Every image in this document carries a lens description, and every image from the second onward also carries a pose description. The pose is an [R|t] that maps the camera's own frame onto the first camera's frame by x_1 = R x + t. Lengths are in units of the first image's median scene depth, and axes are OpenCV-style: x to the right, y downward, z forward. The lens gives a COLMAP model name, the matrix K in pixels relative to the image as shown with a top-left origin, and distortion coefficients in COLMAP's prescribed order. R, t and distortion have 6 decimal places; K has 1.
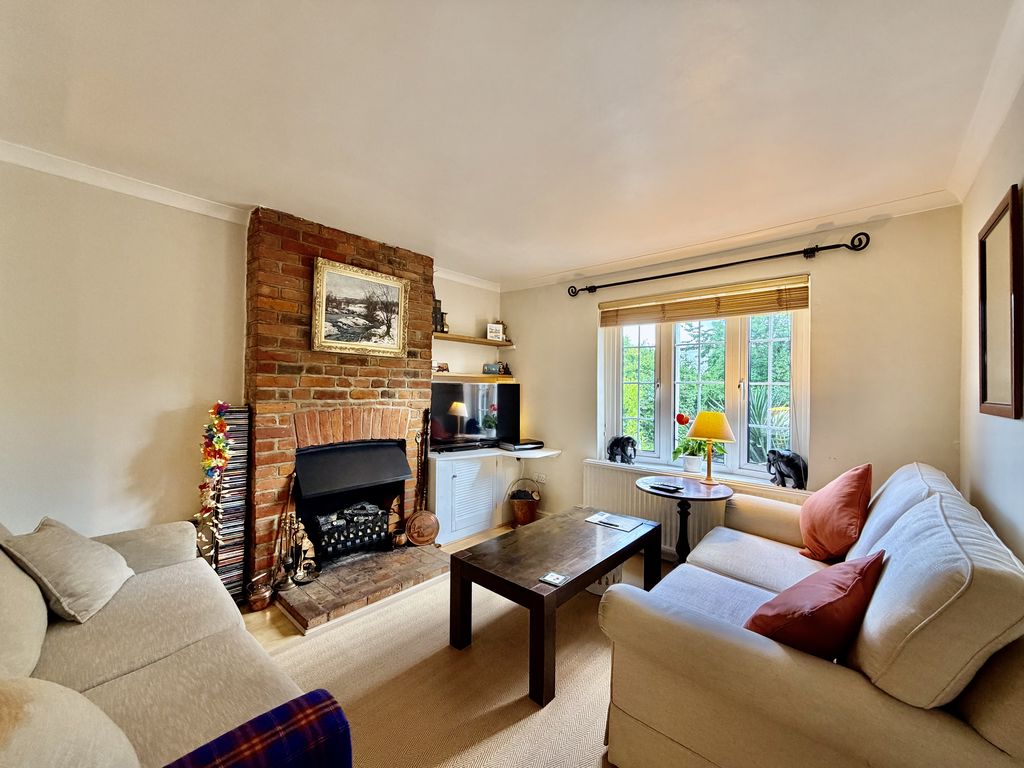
lens RADIAL K [[408.3, 0, 511.3], [0, 408.3, 385.1], [0, 0, 1]] dist [-0.000092, 0.000194]
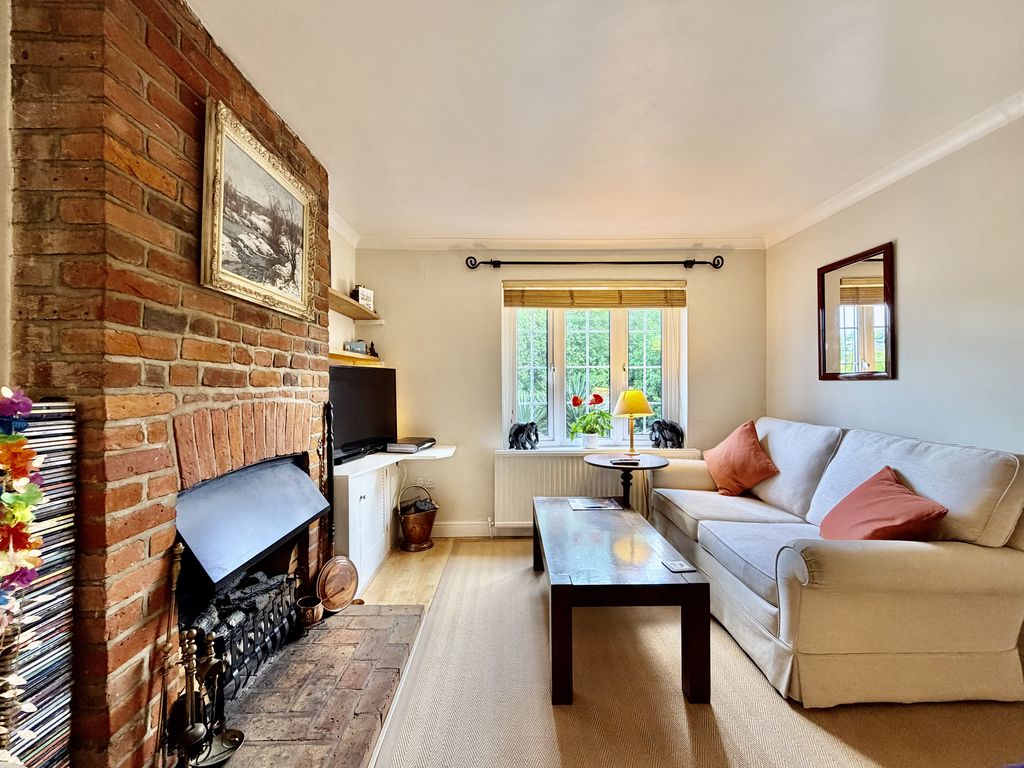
lens RADIAL K [[421.5, 0, 512.0], [0, 421.5, 384.0], [0, 0, 1]] dist [-0.000920, -0.000375]
pose [[0.738378, -0.015918, 0.674199, -0.518229], [0.012117, 0.999873, 0.010338, 0.029508], [-0.674278, 0.000536, 0.738478, 0.351831]]
